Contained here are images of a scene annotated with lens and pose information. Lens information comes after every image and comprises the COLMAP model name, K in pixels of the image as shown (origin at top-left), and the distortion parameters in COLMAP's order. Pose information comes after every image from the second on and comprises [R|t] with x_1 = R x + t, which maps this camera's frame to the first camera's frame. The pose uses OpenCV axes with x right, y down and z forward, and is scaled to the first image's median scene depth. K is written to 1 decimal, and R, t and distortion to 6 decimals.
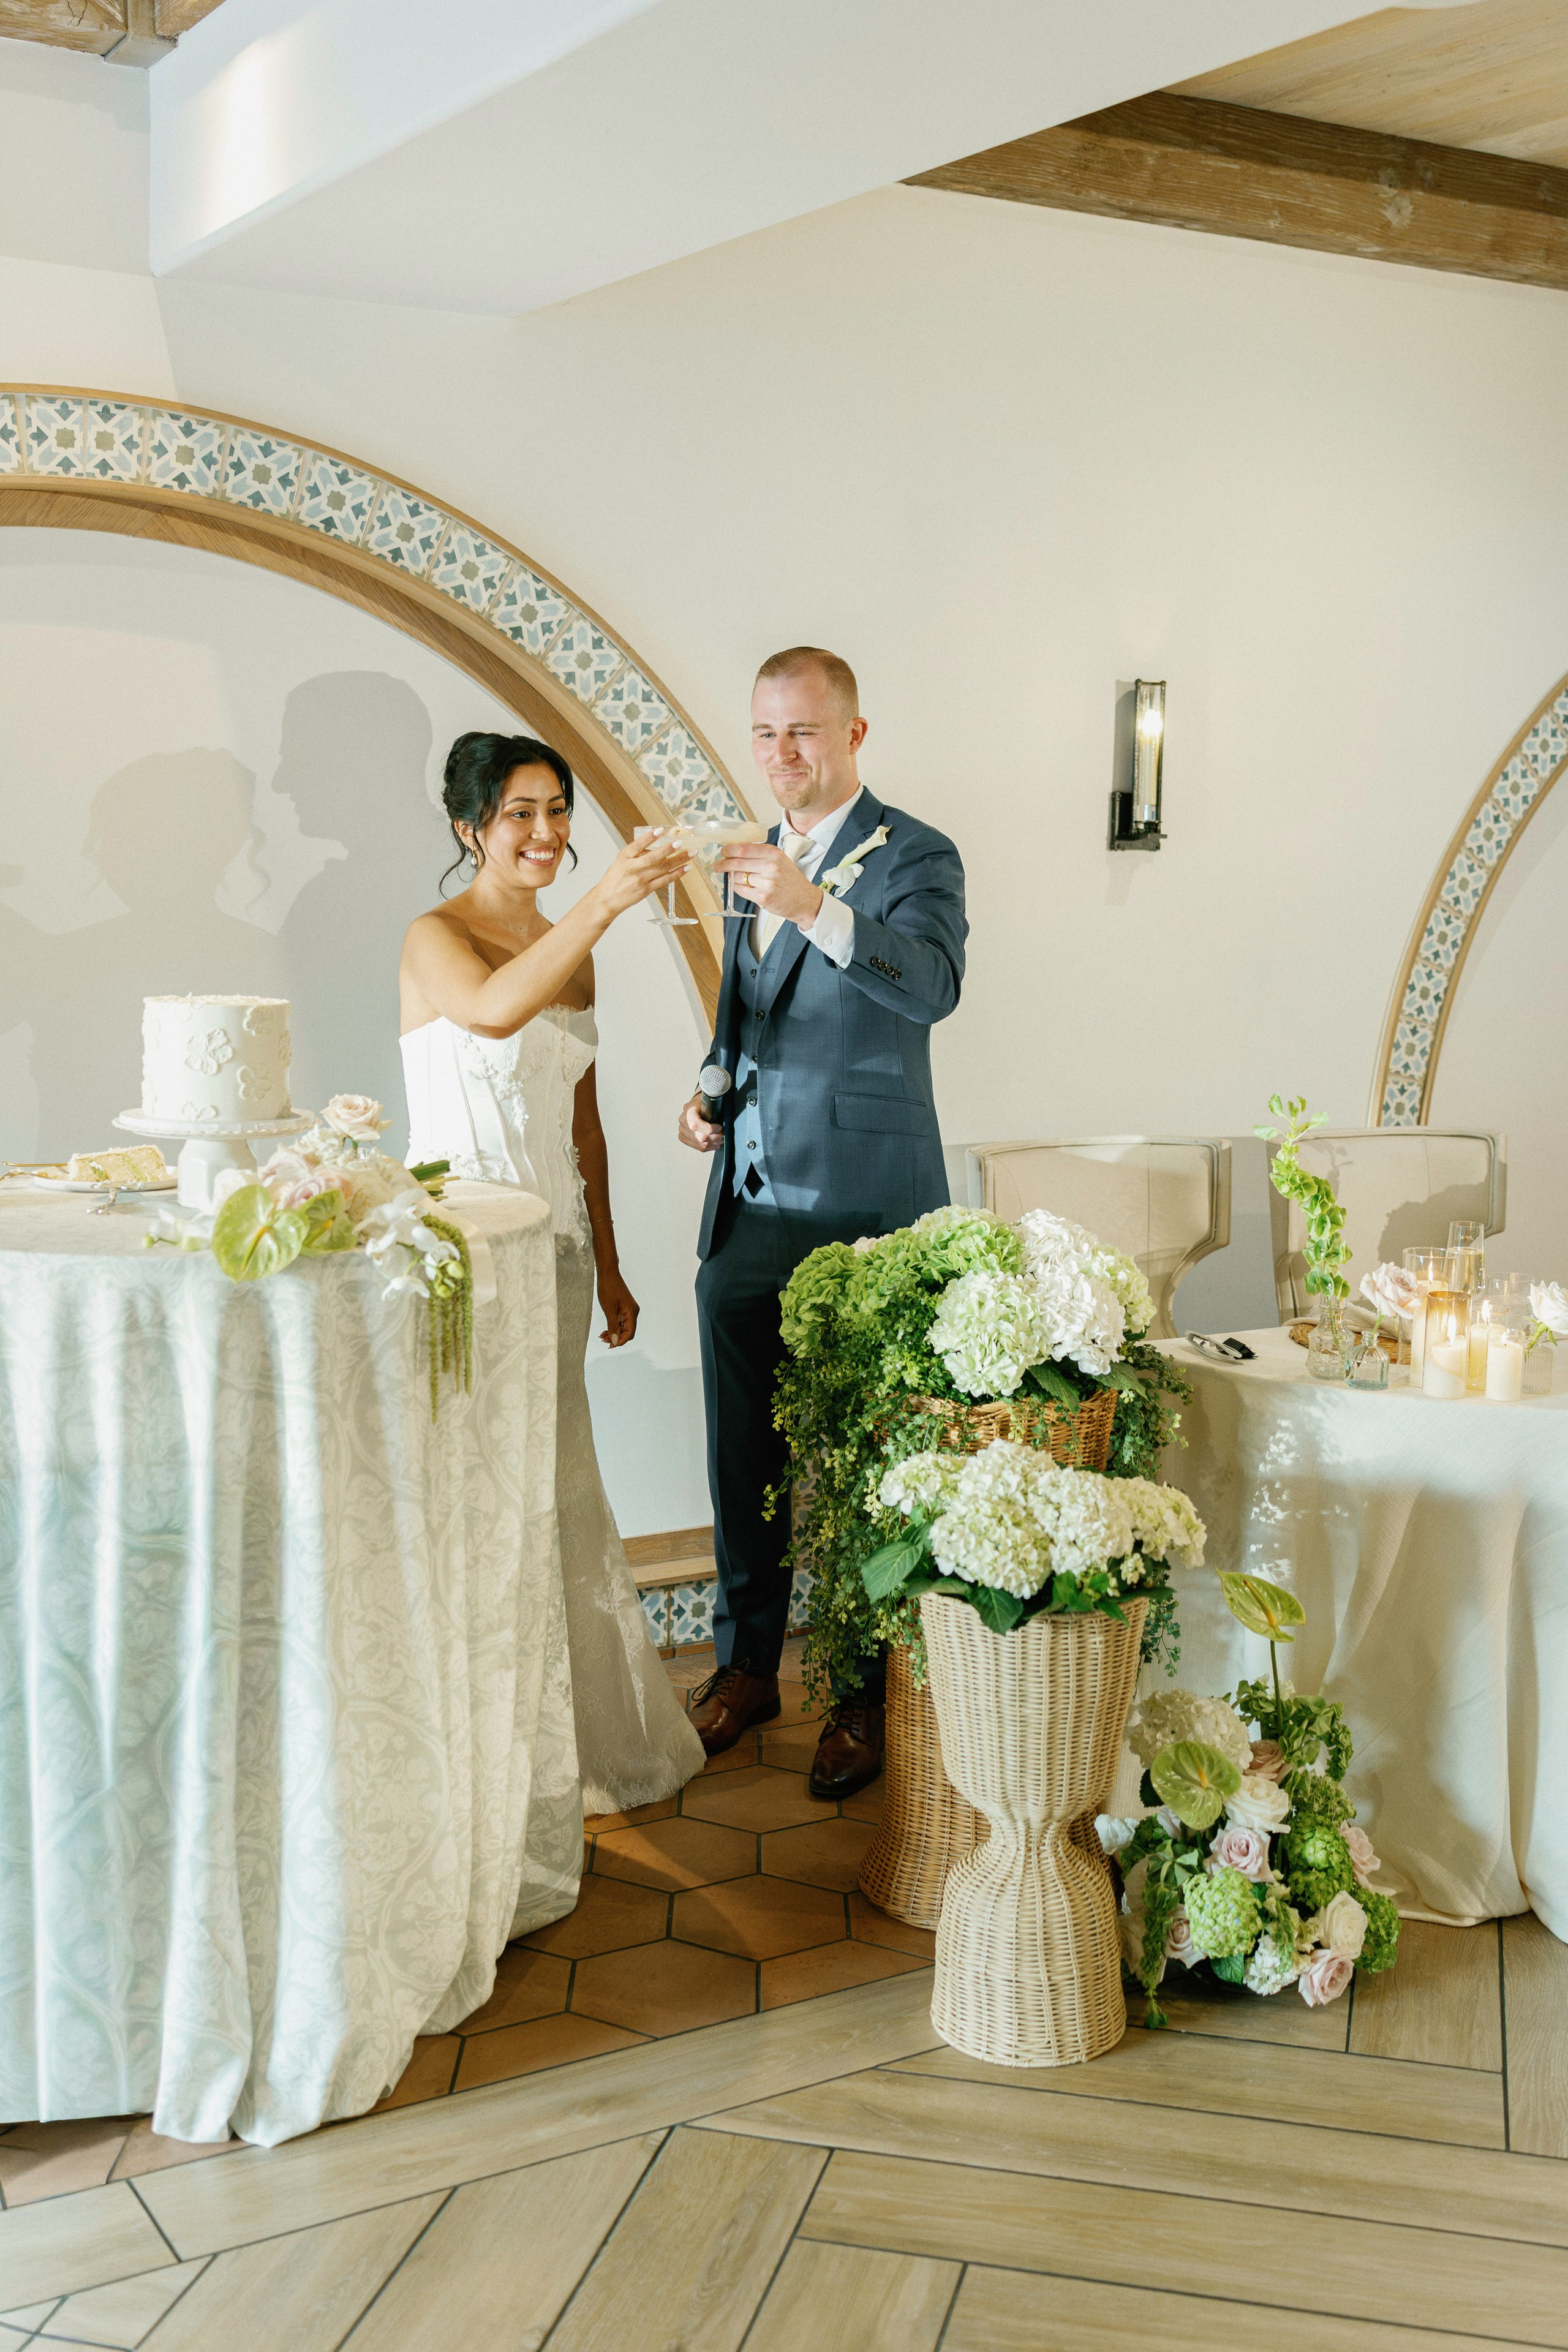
lens RADIAL K [[2582.8, 0, 841.1], [0, 2582.8, 1085.2], [0, 0, 1]] dist [-0.006505, 0.000000]
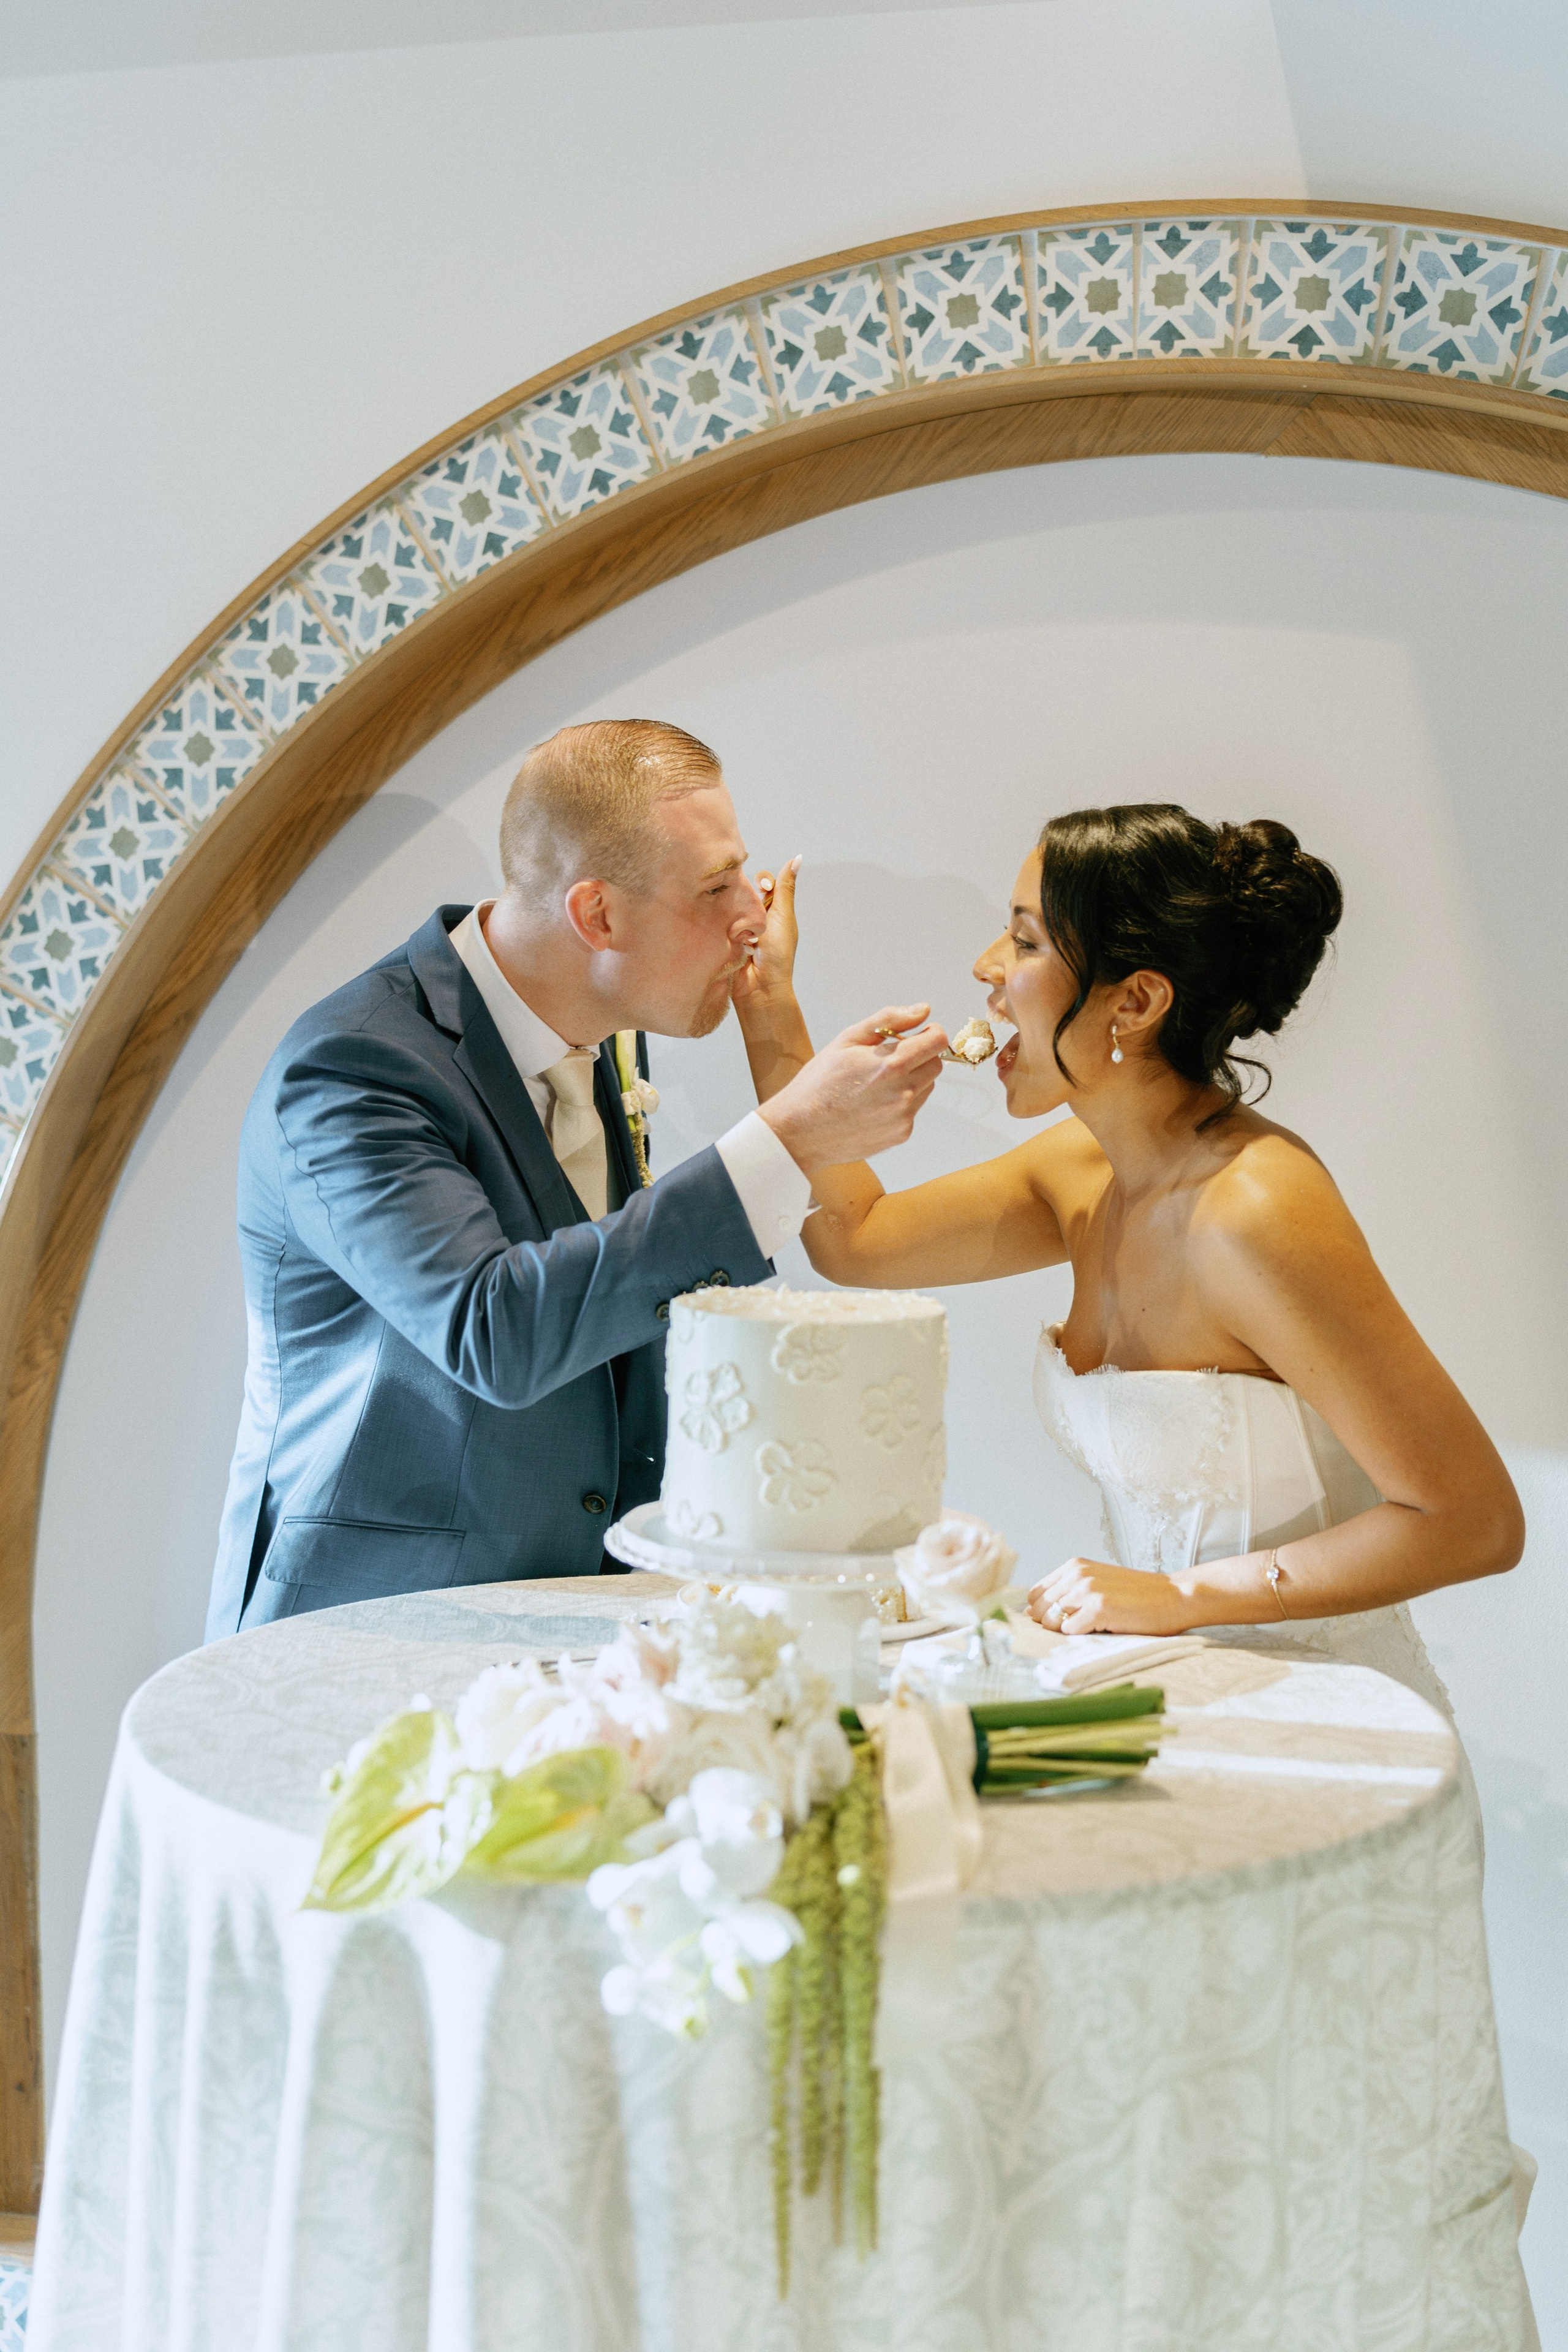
lens RADIAL K [[3129.7, 0, 785.1], [0, 3129.7, 1156.5], [0, 0, 1]] dist [0.009369, 0.000000]
pose [[0.649033, 0.039276, -0.759746, 0.187198], [-0.070408, 0.997481, -0.008582, -0.046726], [0.757495, 0.059063, 0.650163, 0.489684]]
